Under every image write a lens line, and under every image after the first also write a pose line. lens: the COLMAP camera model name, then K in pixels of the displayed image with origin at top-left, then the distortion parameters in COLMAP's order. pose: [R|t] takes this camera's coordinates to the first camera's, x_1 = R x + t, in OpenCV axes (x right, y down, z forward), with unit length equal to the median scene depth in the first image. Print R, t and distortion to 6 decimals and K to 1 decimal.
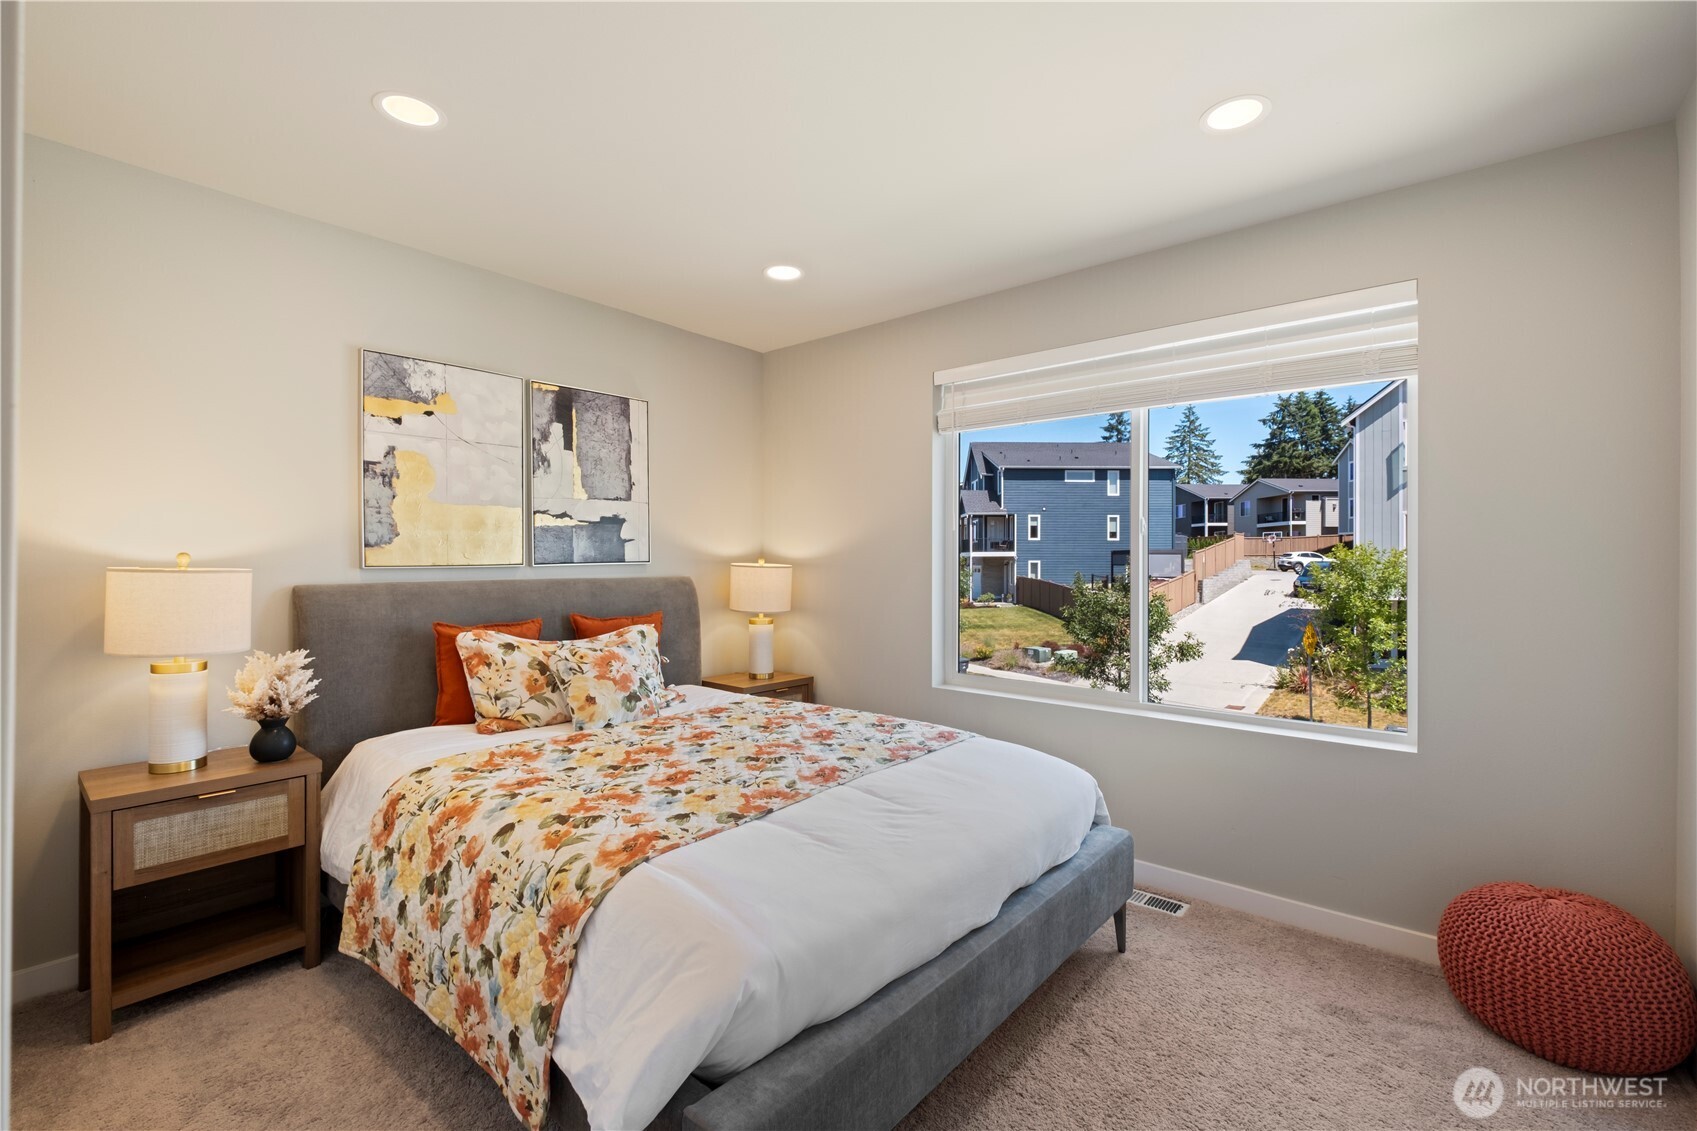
lens RADIAL K [[739.7, 0, 839.9], [0, 739.7, 561.0], [0, 0, 1]] dist [0.005520, -0.004607]
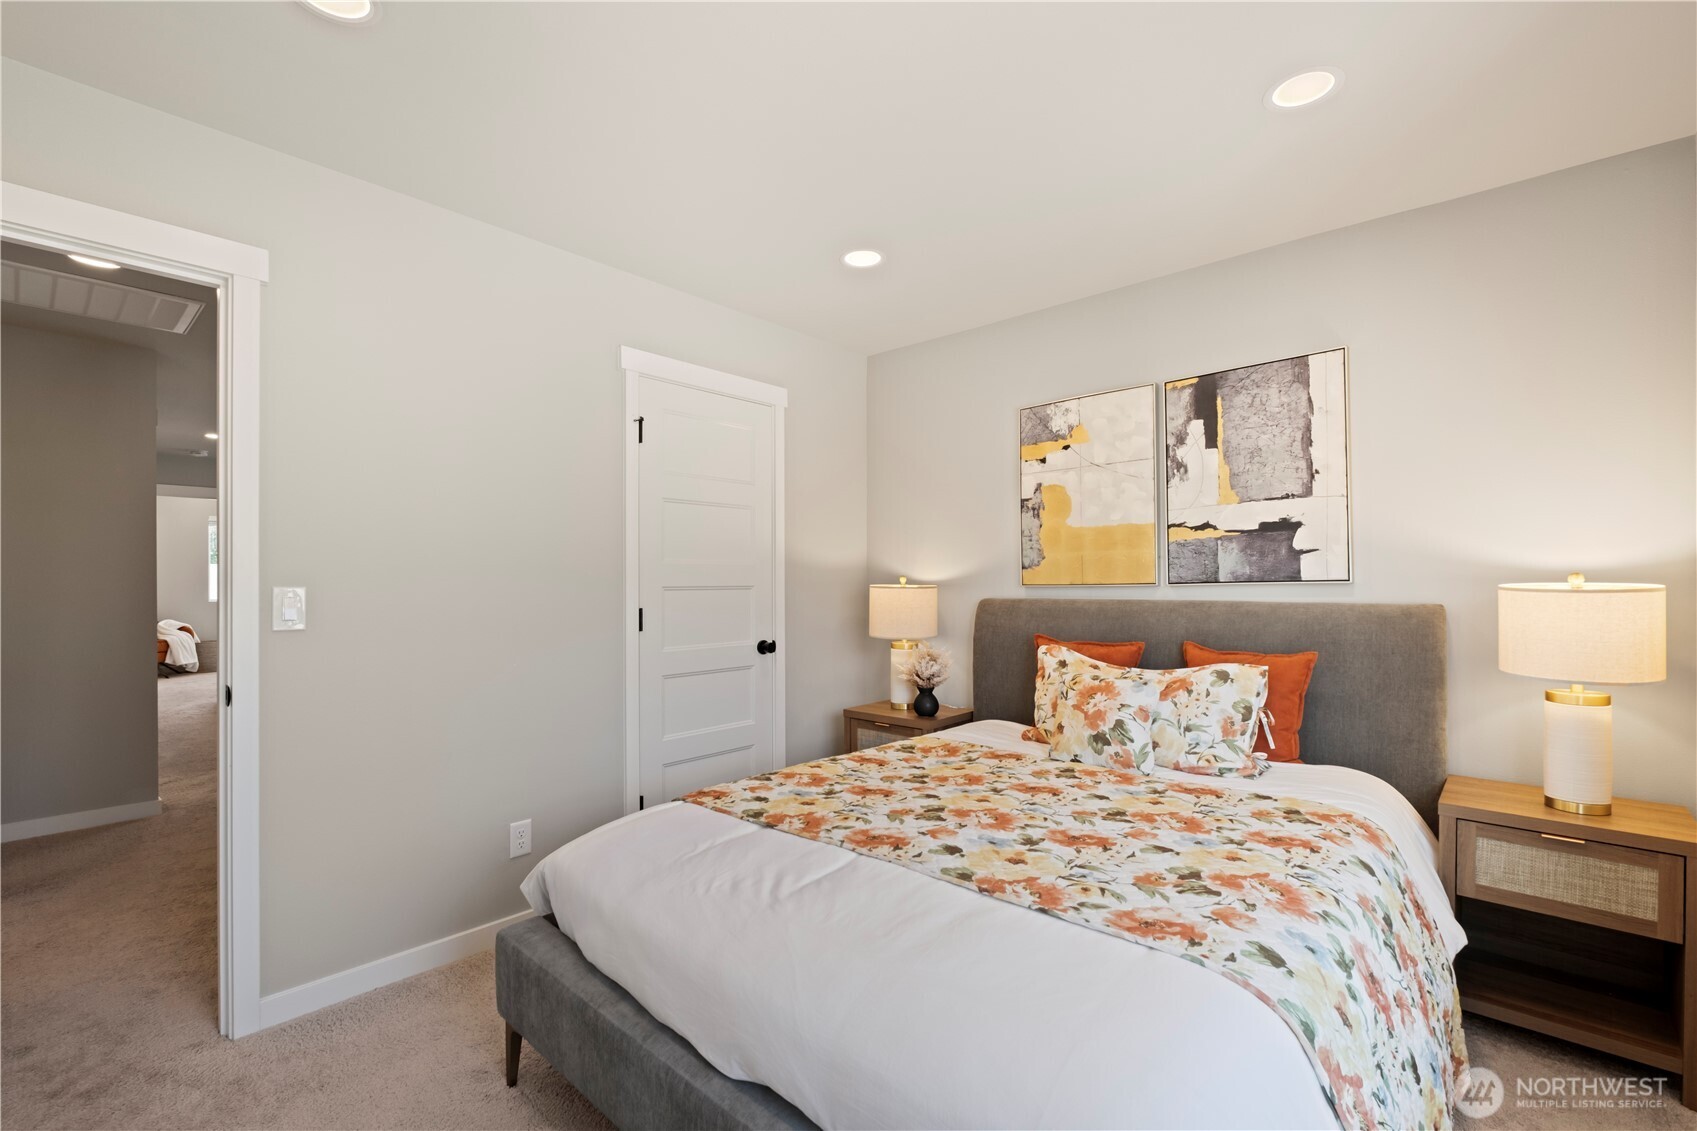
lens RADIAL K [[739.7, 0, 839.3], [0, 739.7, 577.2], [0, 0, 1]] dist [0.005520, -0.004607]
pose [[-0.041251, -0.011319, -0.999085, 0.507089], [-0.001109, 0.999936, -0.011283, 0.007112], [0.999148, 0.000642, -0.041261, 0.634460]]
